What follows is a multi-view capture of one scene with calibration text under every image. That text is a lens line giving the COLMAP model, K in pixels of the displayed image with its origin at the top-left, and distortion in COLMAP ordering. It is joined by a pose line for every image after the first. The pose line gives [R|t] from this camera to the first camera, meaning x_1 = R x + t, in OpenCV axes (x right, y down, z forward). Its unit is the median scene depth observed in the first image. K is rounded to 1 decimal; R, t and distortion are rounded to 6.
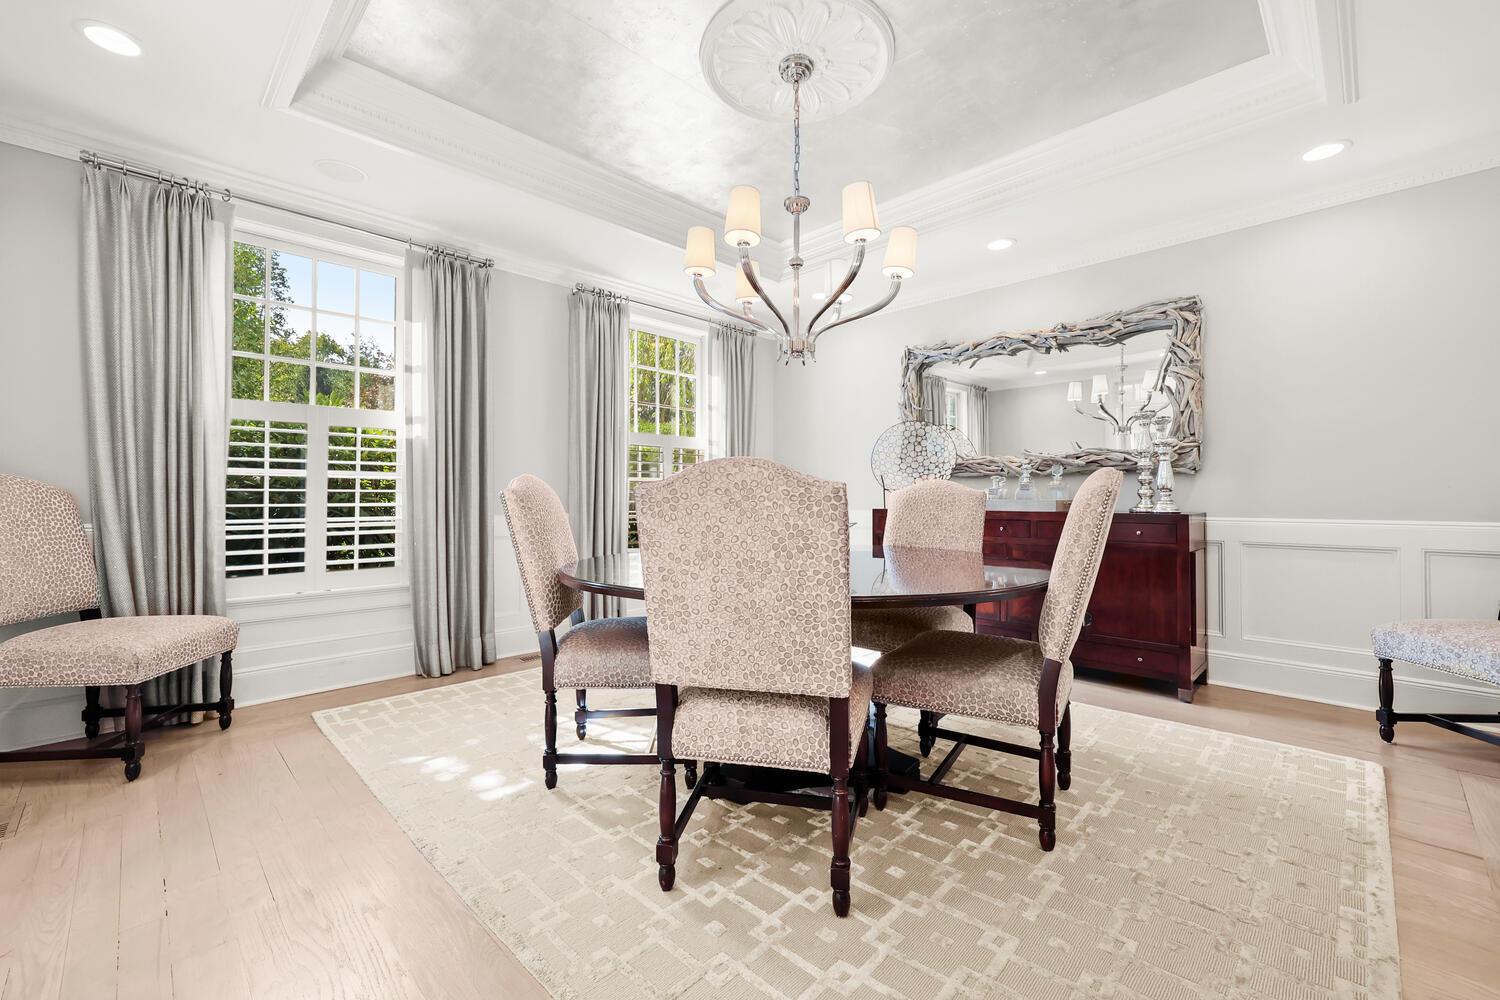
lens RADIAL K [[623.3, 0, 749.8], [0, 623.3, 493.3], [0, 0, 1]] dist [0.002791, -0.001230]
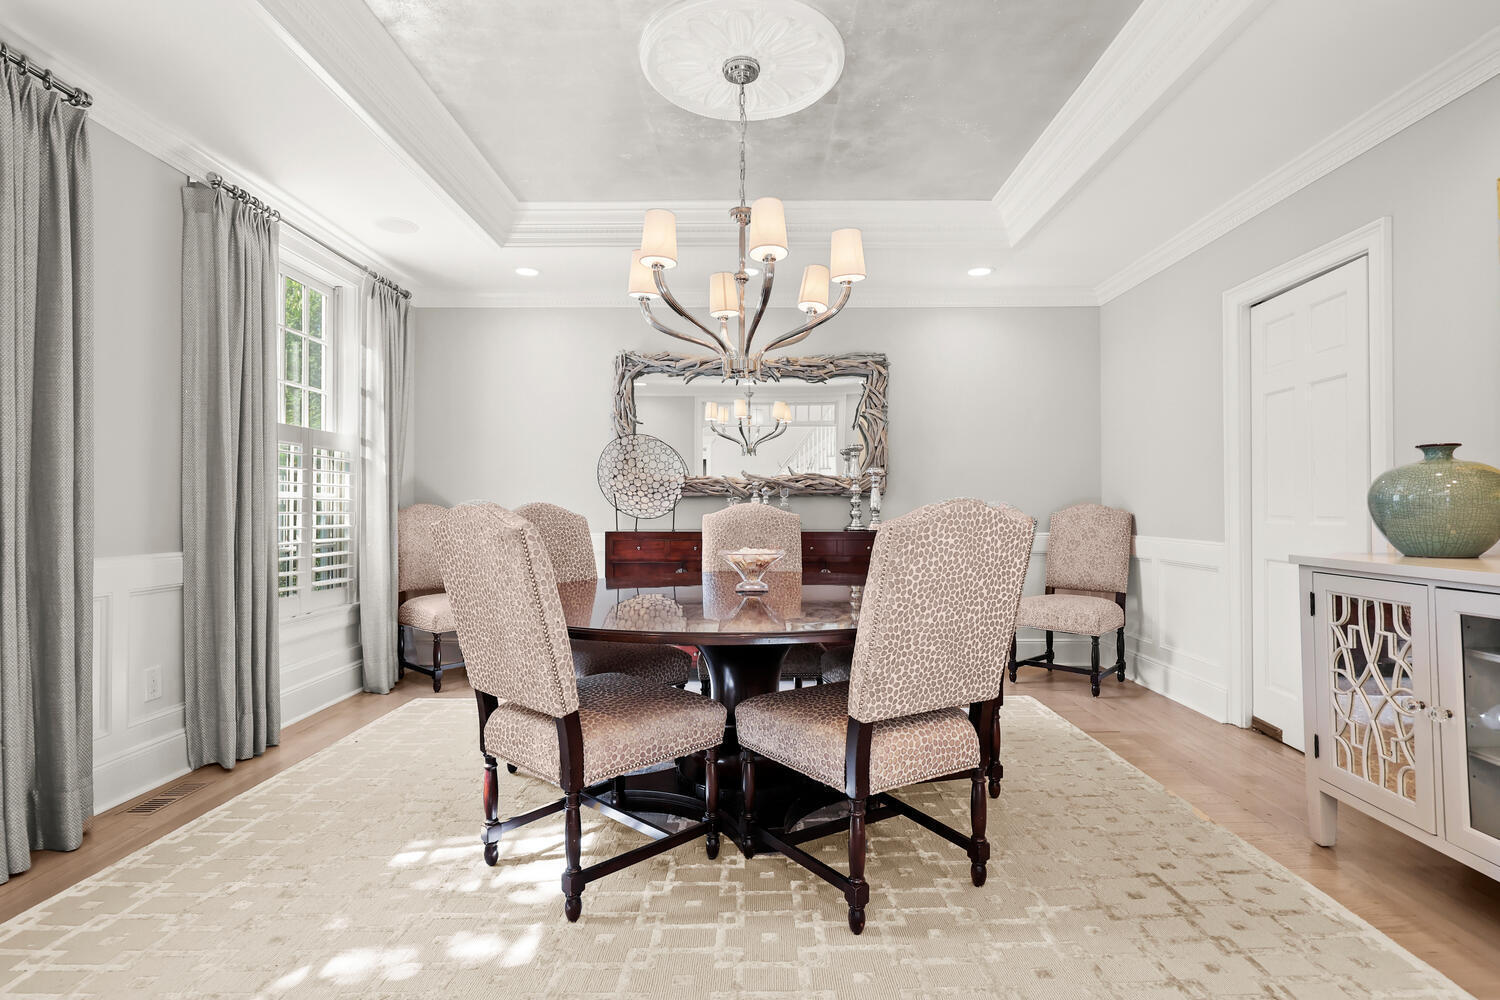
lens RADIAL K [[744.1, 0, 753.0], [0, 744.1, 506.9], [0, 0, 1]] dist [0.005383, 0.002043]
pose [[0.712565, -0.000946, 0.701605, -0.496811], [-0.003572, 0.999981, 0.004976, -0.019965], [-0.701597, -0.006052, 0.712548, 0.128650]]
